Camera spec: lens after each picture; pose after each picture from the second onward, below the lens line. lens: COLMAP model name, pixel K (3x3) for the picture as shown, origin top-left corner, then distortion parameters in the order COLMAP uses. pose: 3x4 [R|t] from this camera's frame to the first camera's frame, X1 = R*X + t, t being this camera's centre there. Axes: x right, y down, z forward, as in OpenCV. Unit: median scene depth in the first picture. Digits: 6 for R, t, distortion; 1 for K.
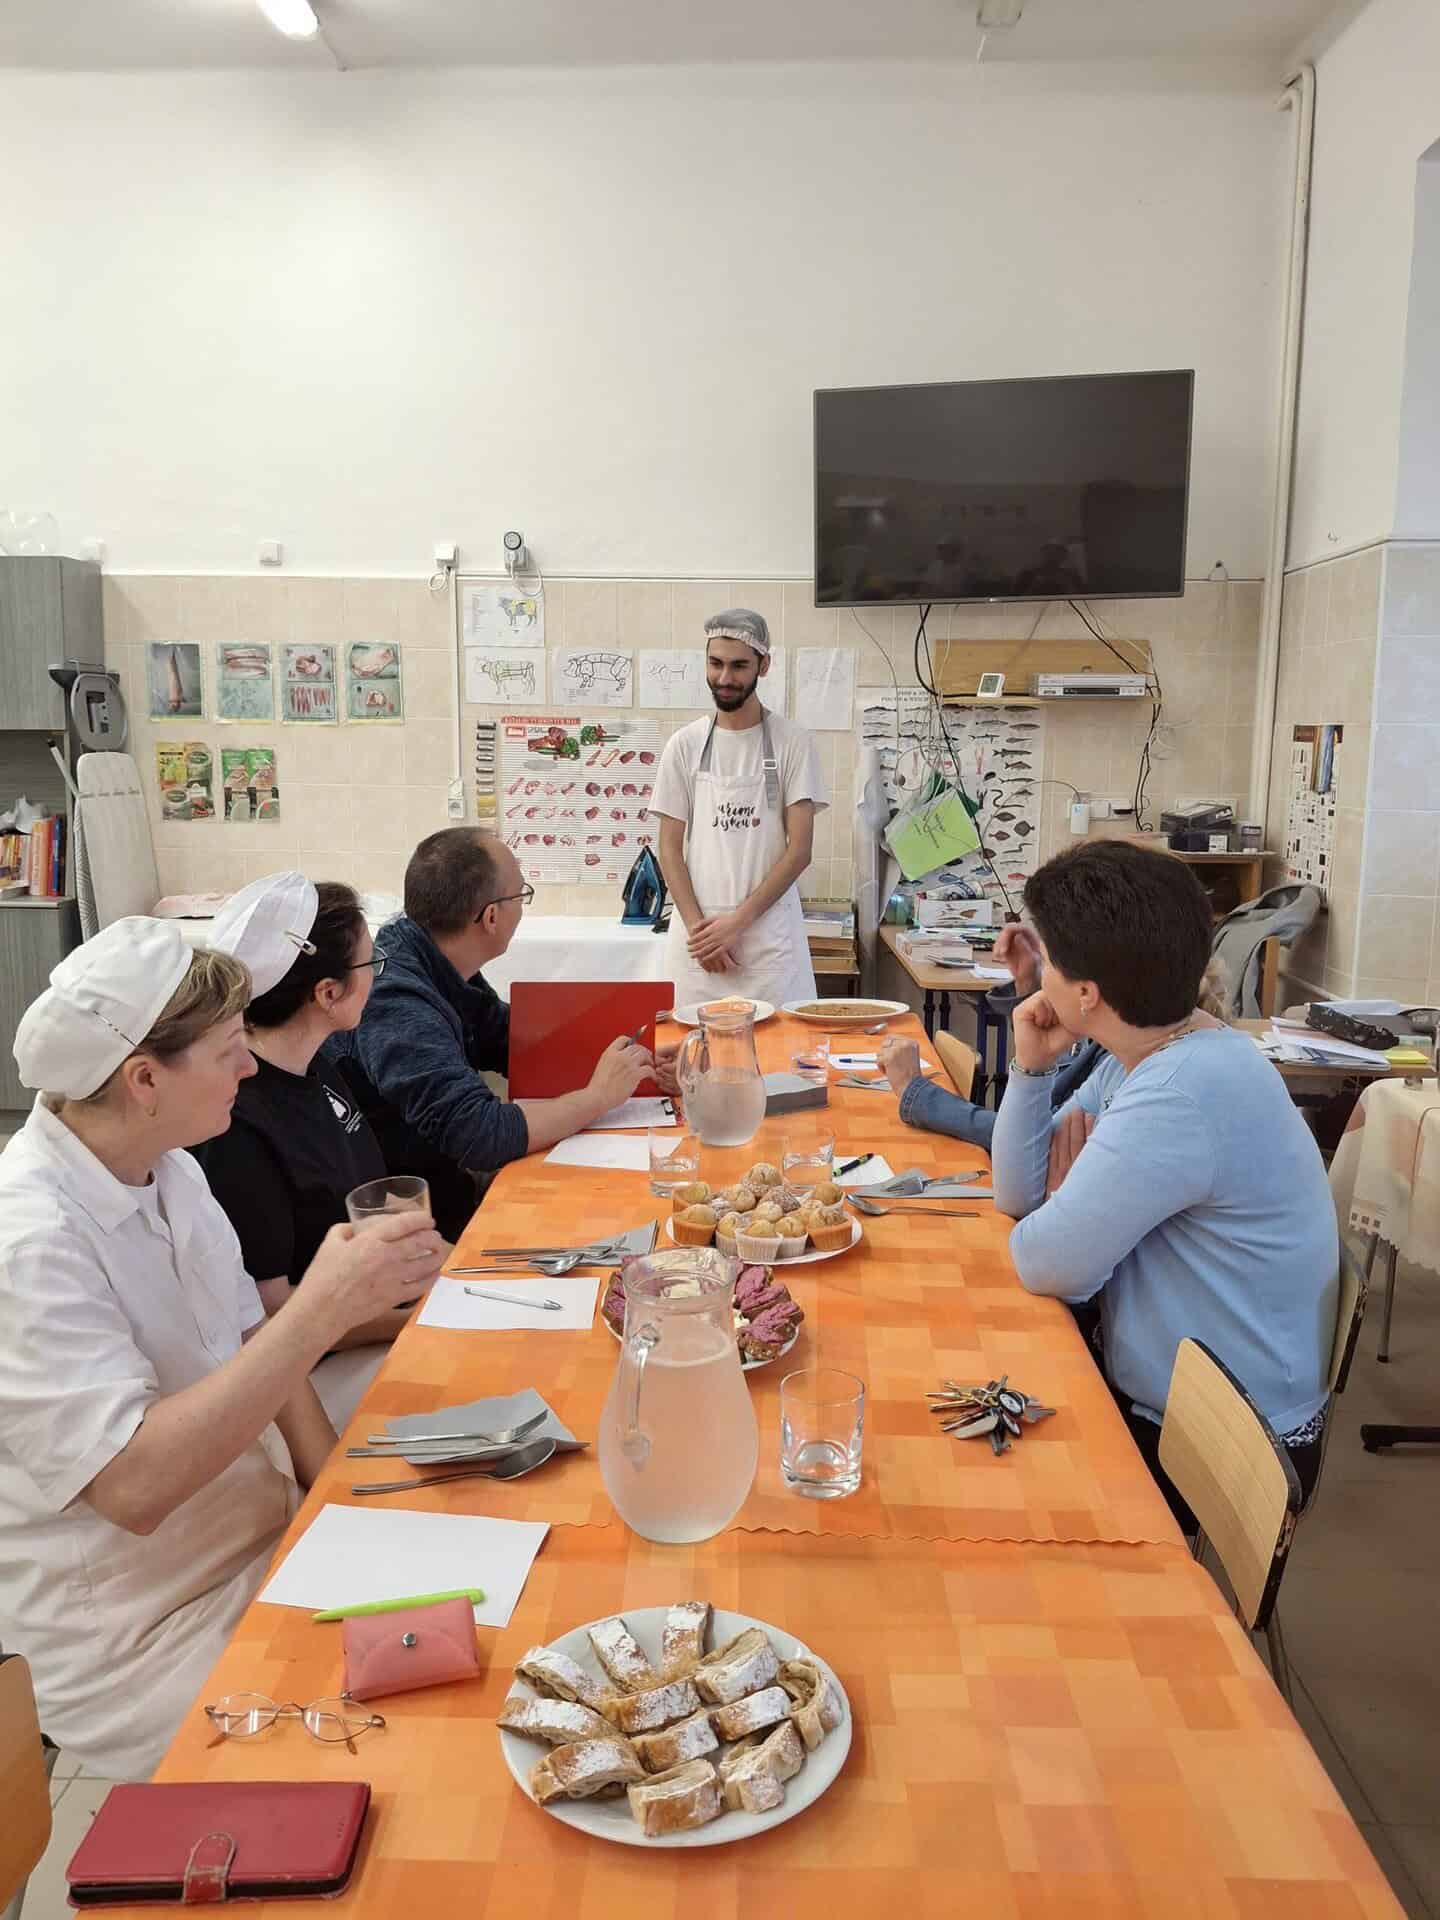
lens RADIAL K [[1446.5, 0, 716.2], [0, 1446.5, 940.7], [0, 0, 1]] dist [0.099383, -0.189759]
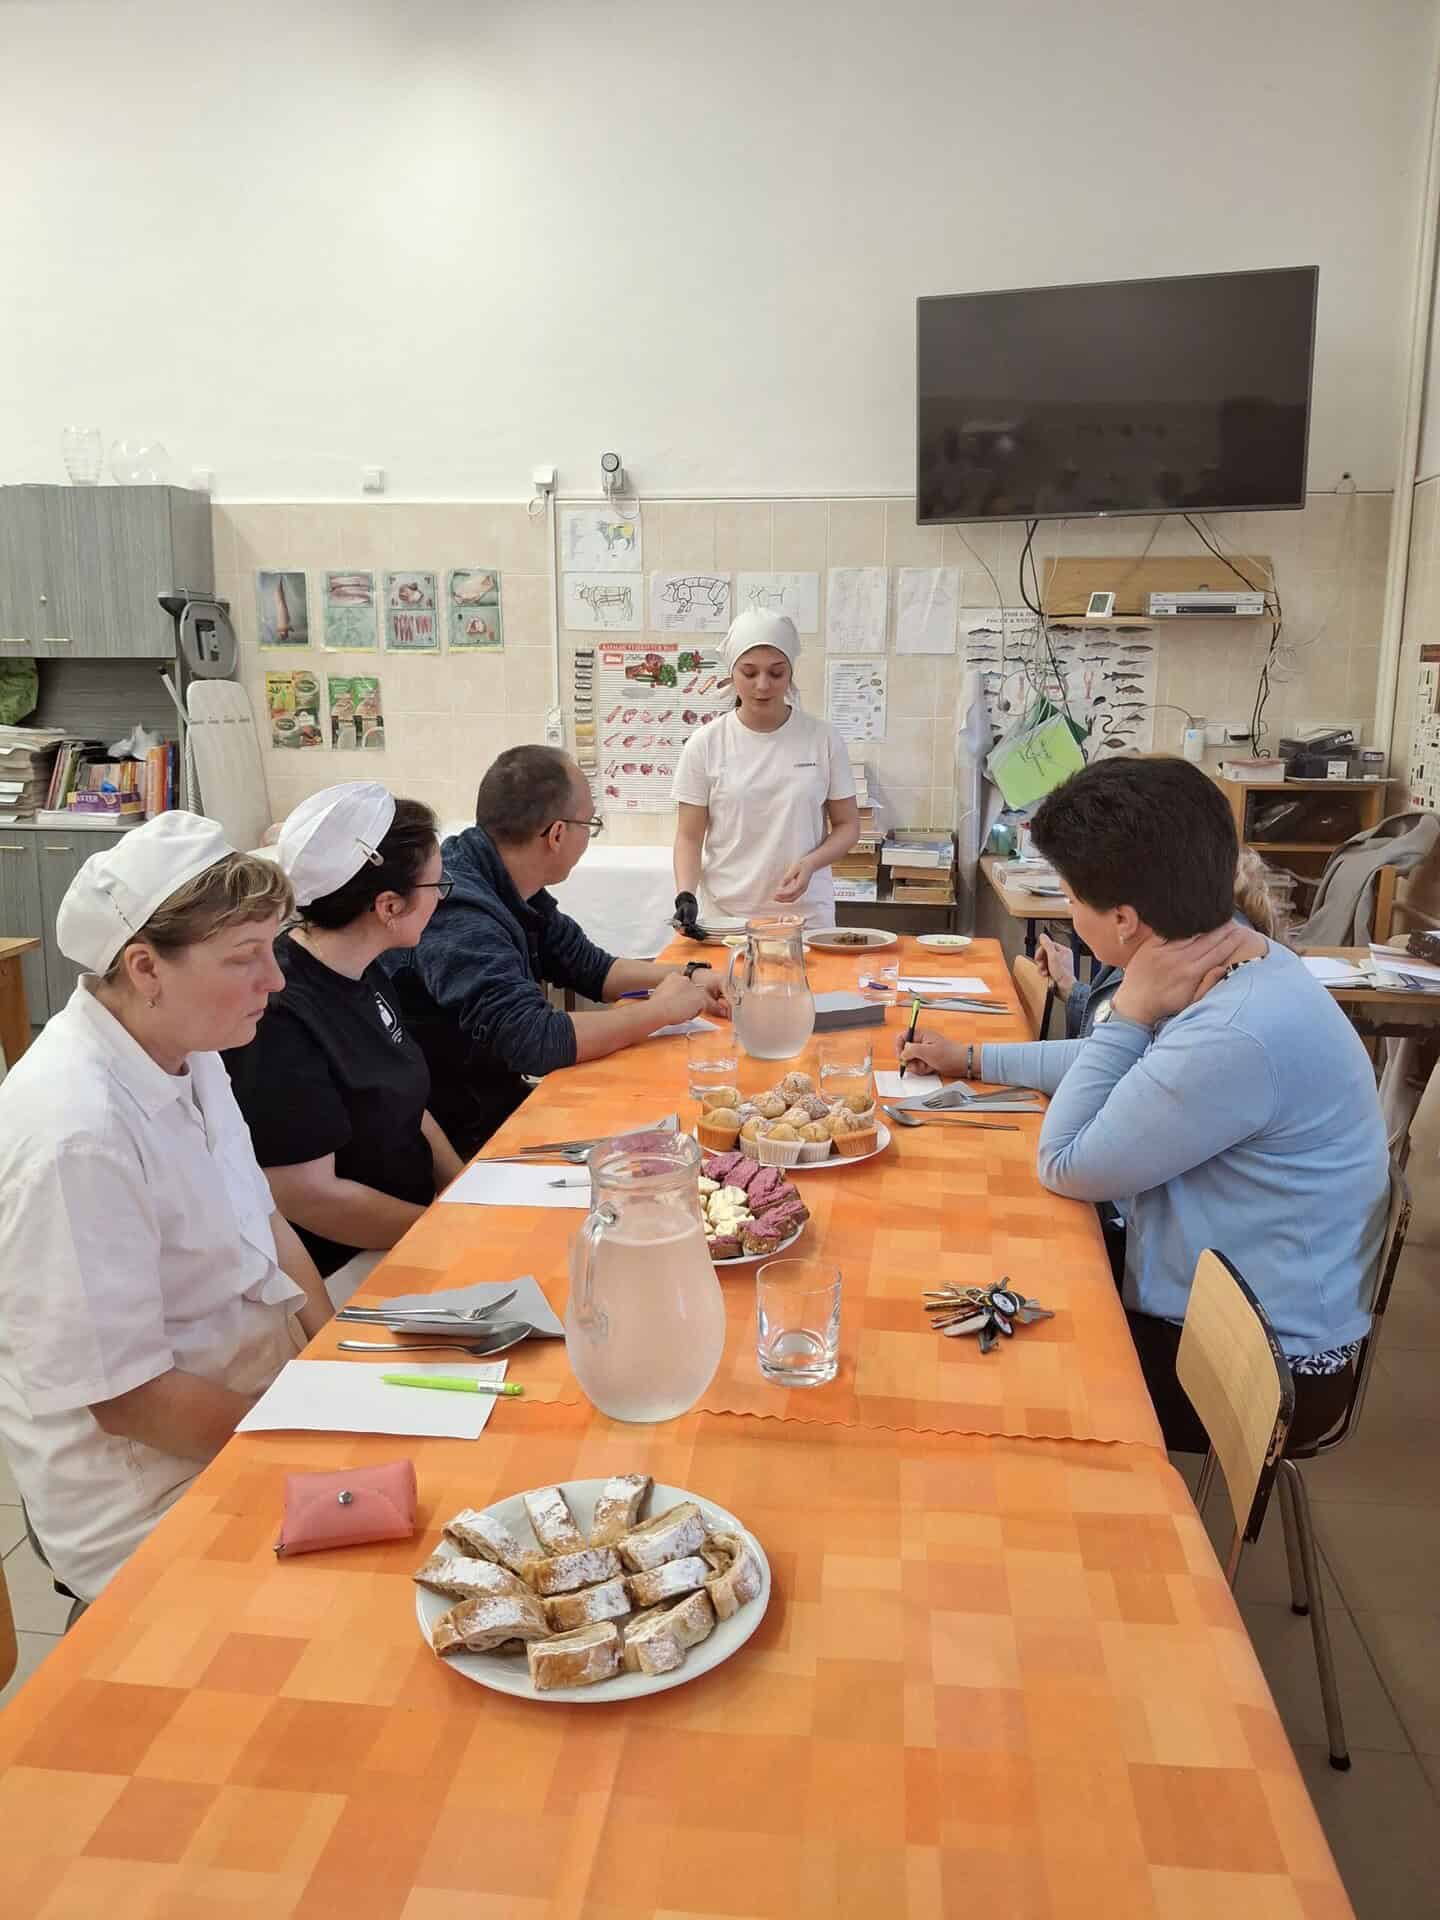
lens RADIAL K [[1436.8, 0, 715.9], [0, 1436.8, 958.2], [0, 0, 1]] dist [0.159872, -0.391743]
pose [[0.996023, 0.012338, -0.088242, 0.022741], [-0.007728, 0.998597, 0.052390, 0.009055], [0.088765, -0.051500, 0.994720, 0.007148]]
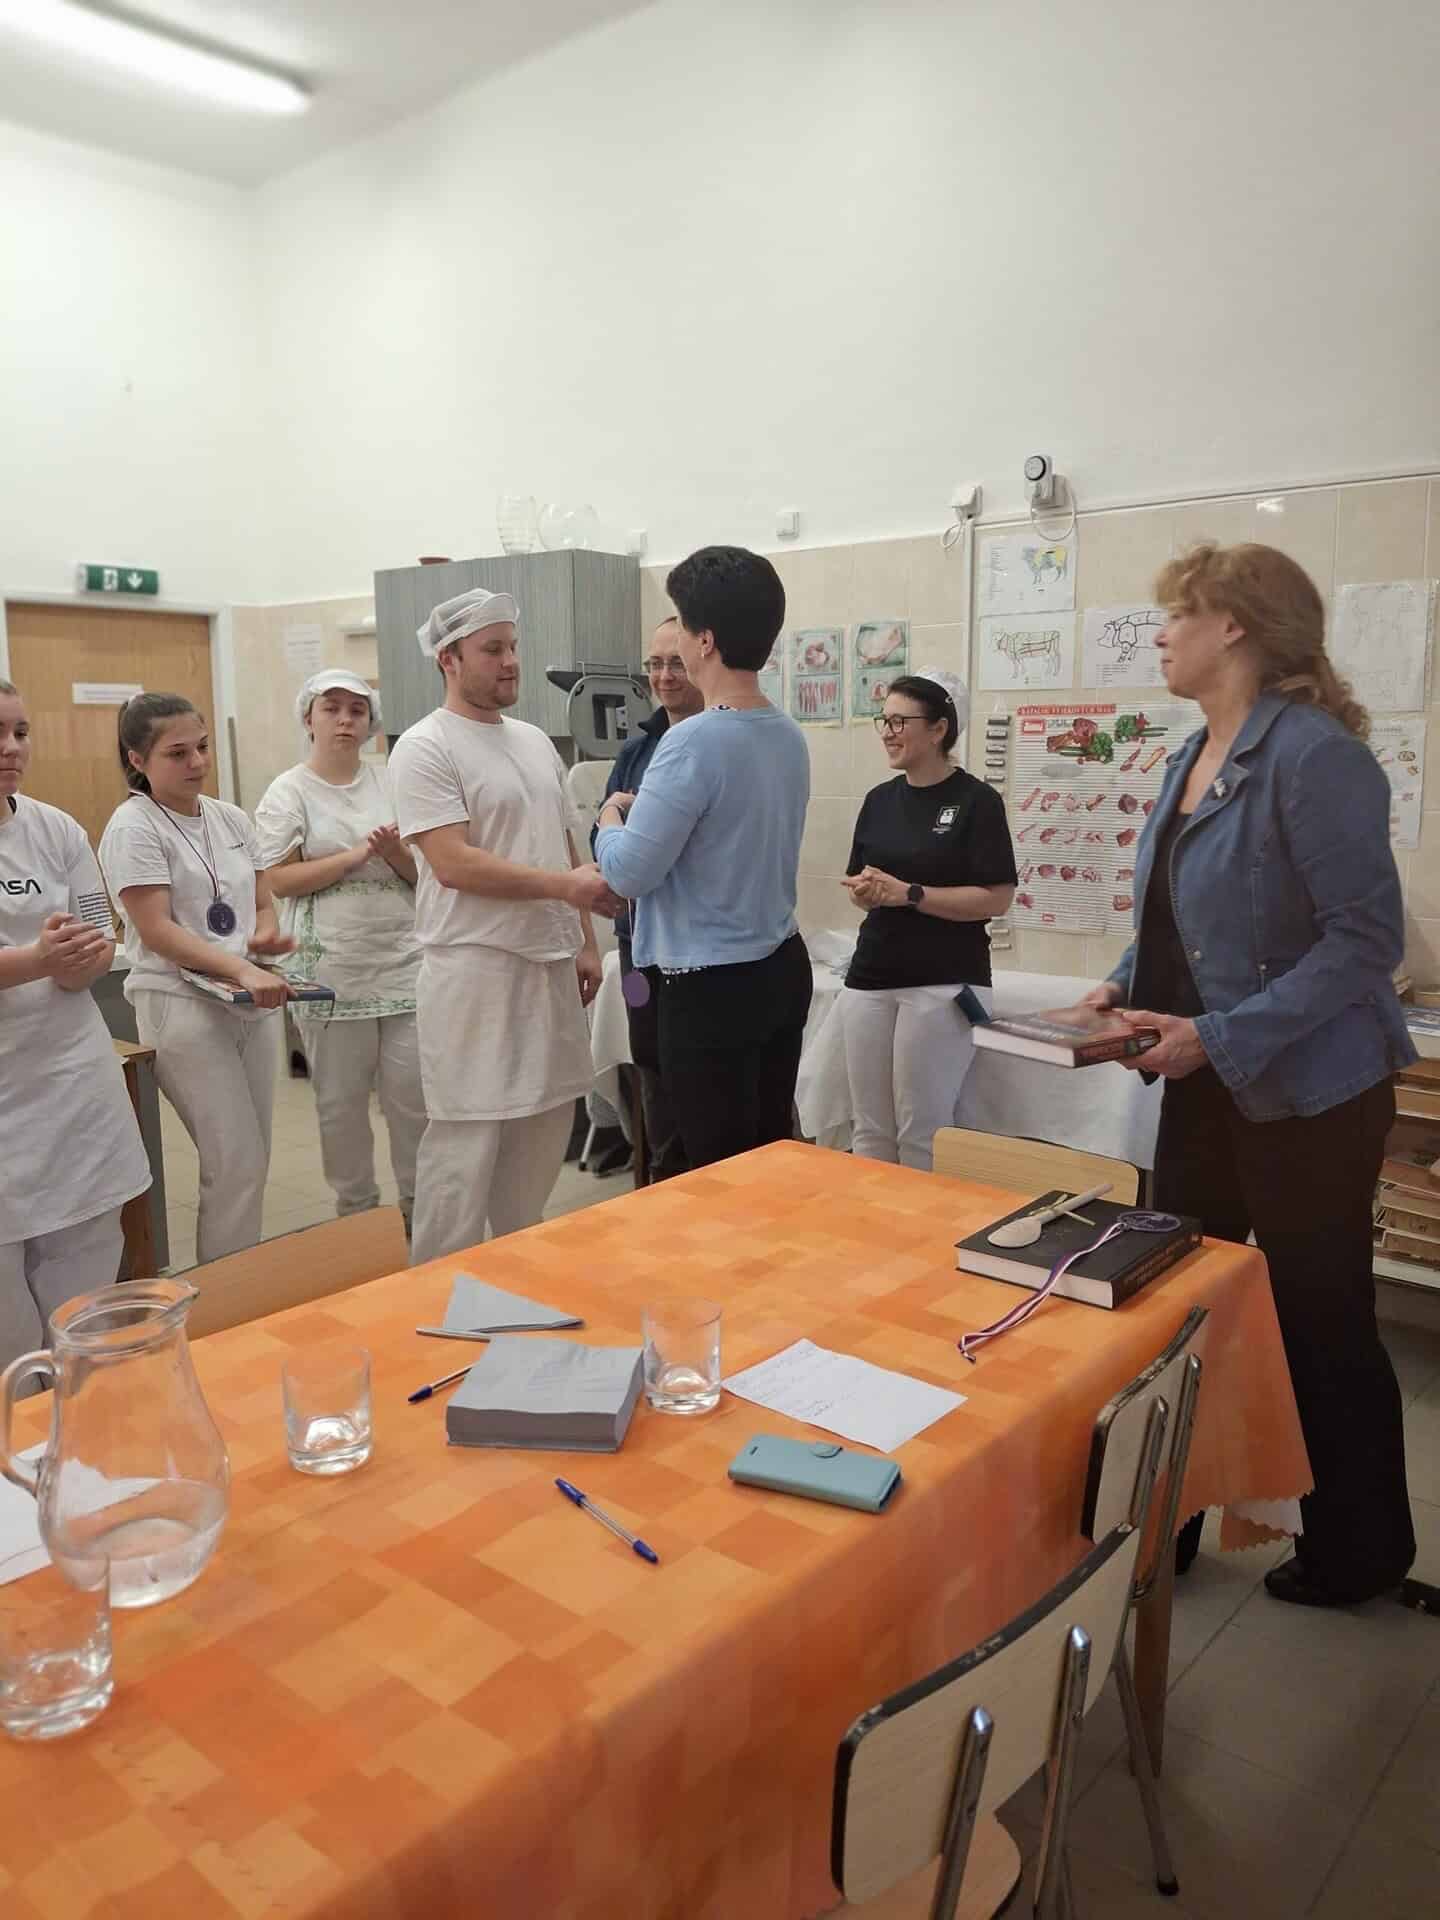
lens RADIAL K [[1405.8, 0, 741.7], [0, 1405.8, 942.0], [0, 0, 1]] dist [0.099347, -0.155968]
pose [[0.787329, 0.072043, -0.612310, 0.201176], [-0.078517, 0.996779, 0.016320, -0.034564], [0.611513, 0.035228, 0.790450, 0.345589]]
